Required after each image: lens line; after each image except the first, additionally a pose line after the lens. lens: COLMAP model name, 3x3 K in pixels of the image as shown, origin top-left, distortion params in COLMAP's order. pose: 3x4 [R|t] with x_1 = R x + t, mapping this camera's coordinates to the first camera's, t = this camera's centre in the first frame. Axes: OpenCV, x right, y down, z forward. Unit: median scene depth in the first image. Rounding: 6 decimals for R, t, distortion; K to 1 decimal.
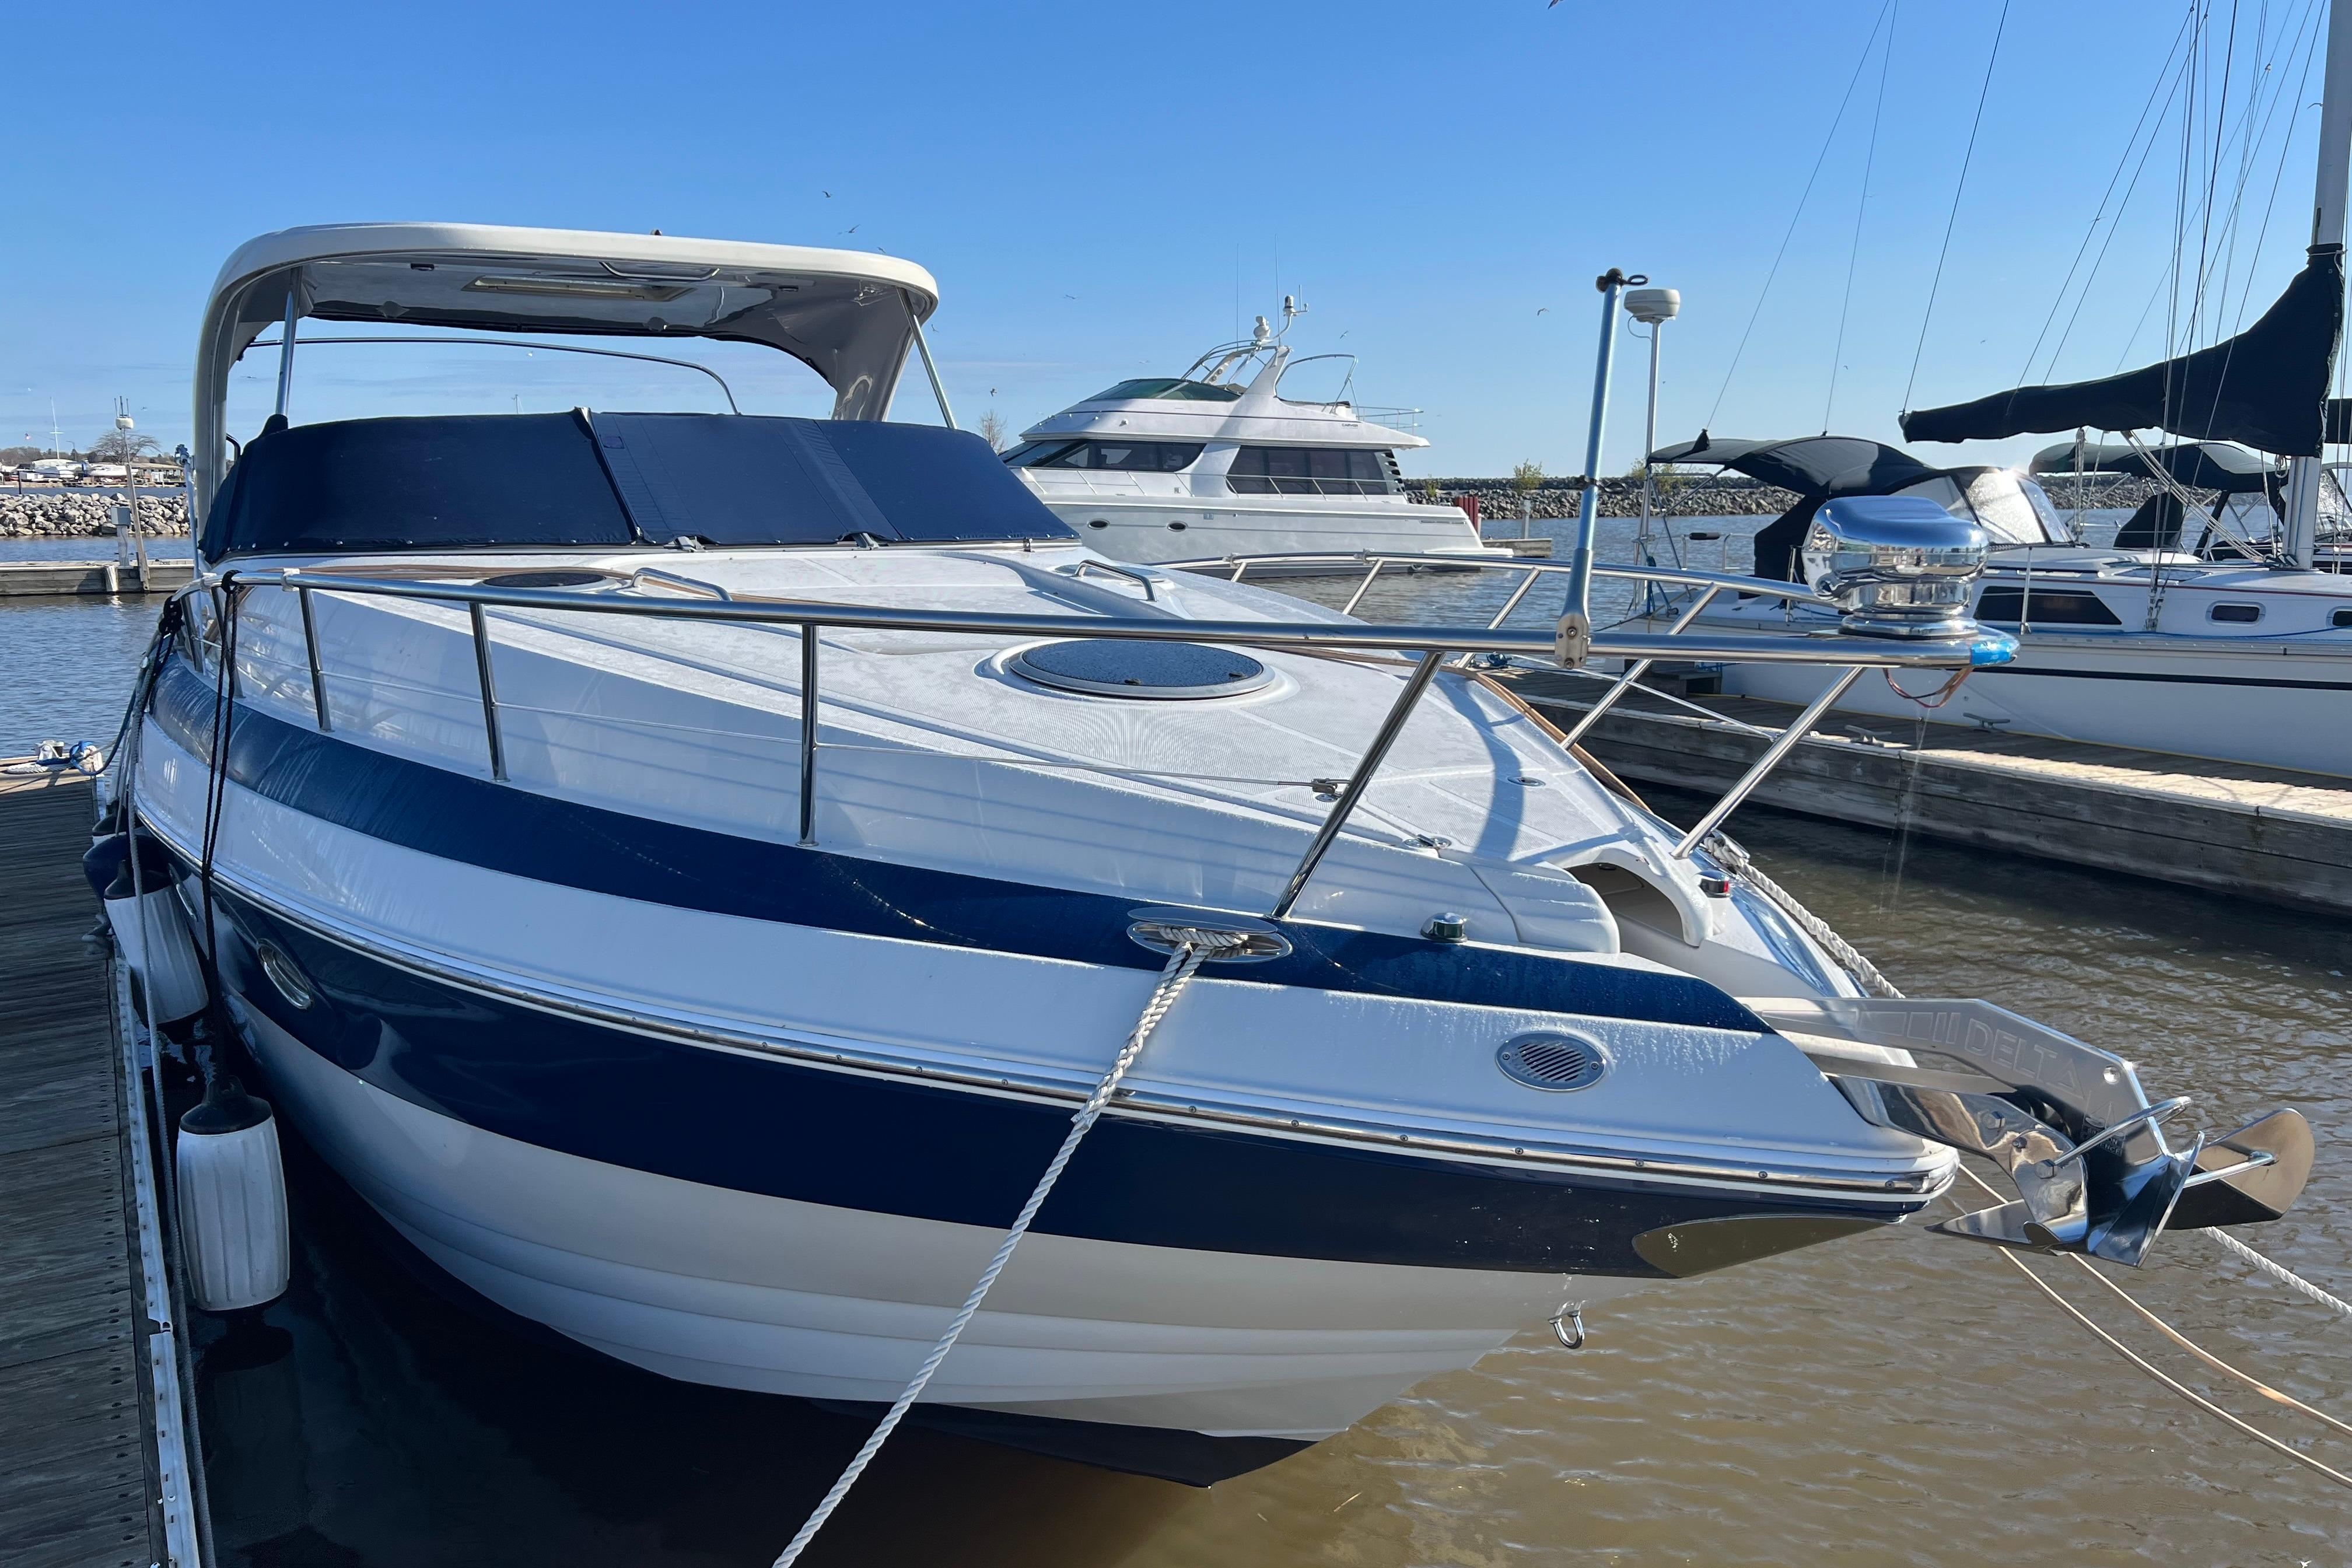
lens RADIAL K [[1723.6, 0, 1176.0], [0, 1723.6, 784.0], [0, 0, 1]] dist [0.059481, -0.160265]
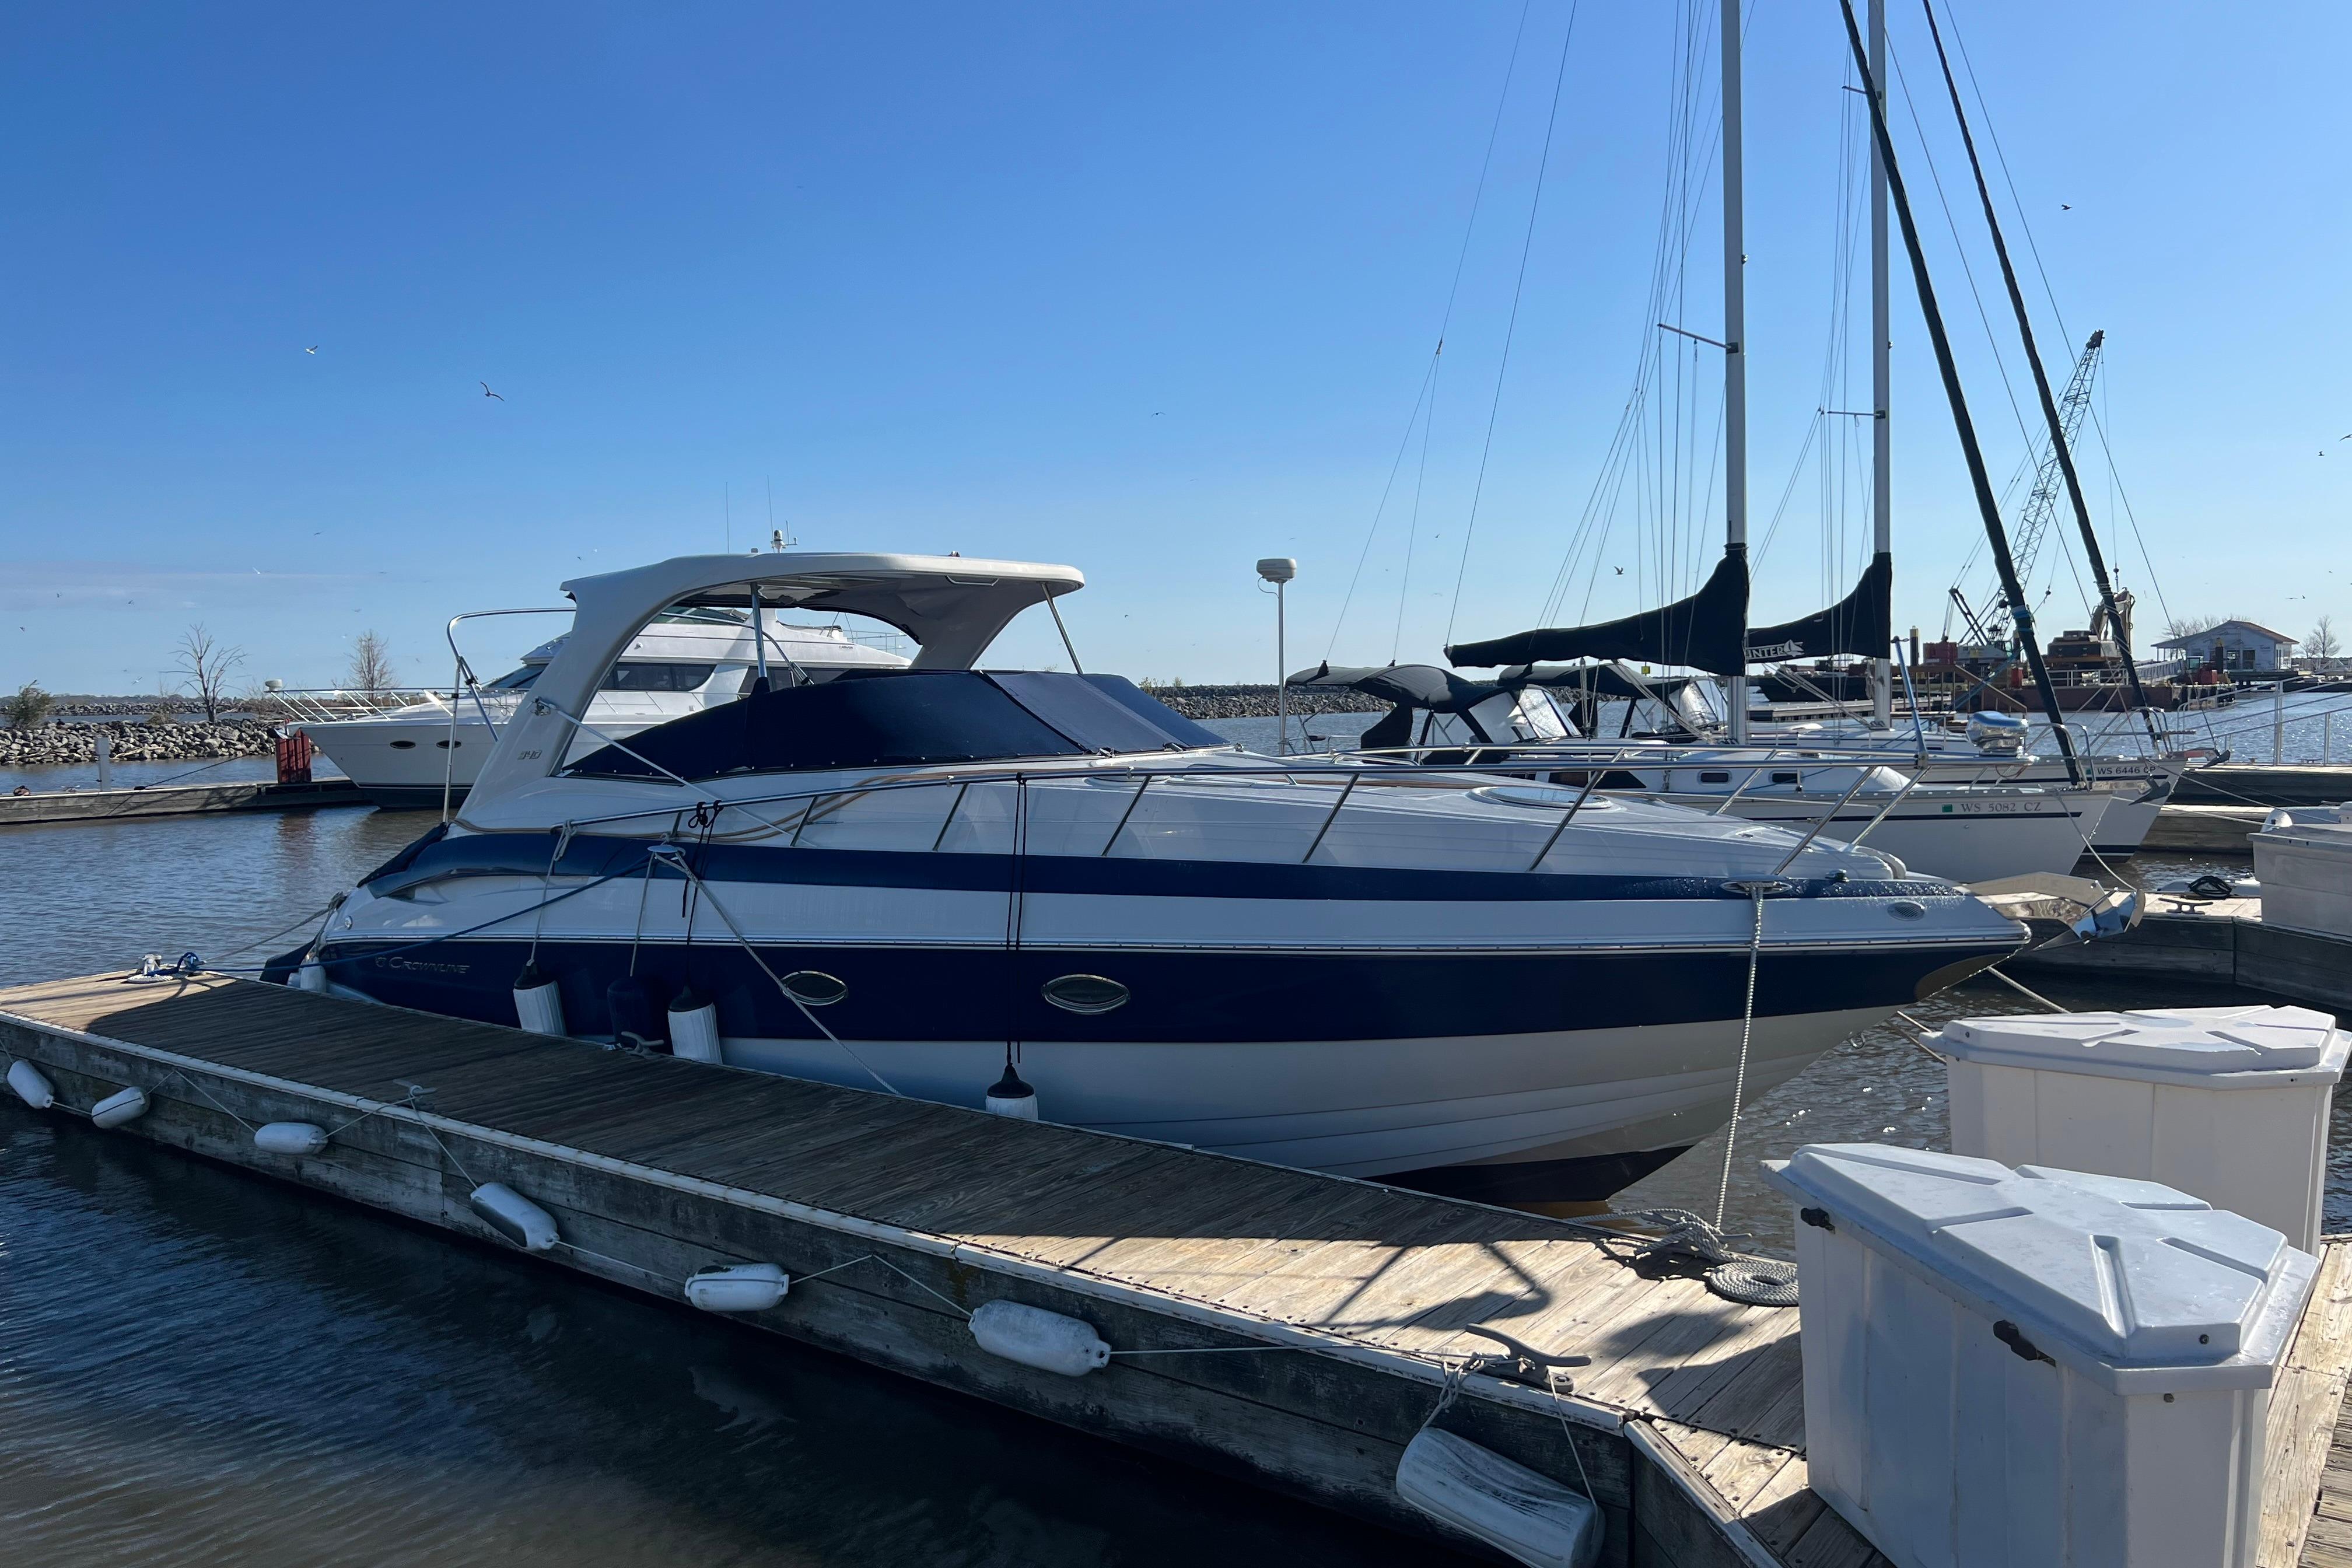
lens RADIAL K [[1723.6, 0, 1176.0], [0, 1723.6, 784.0], [0, 0, 1]] dist [0.059481, -0.160265]
pose [[0.927814, -0.035280, 0.371371, -0.308953], [0.079584, 0.991319, -0.104654, 0.023753], [-0.364455, 0.126655, 0.922568, -0.192921]]
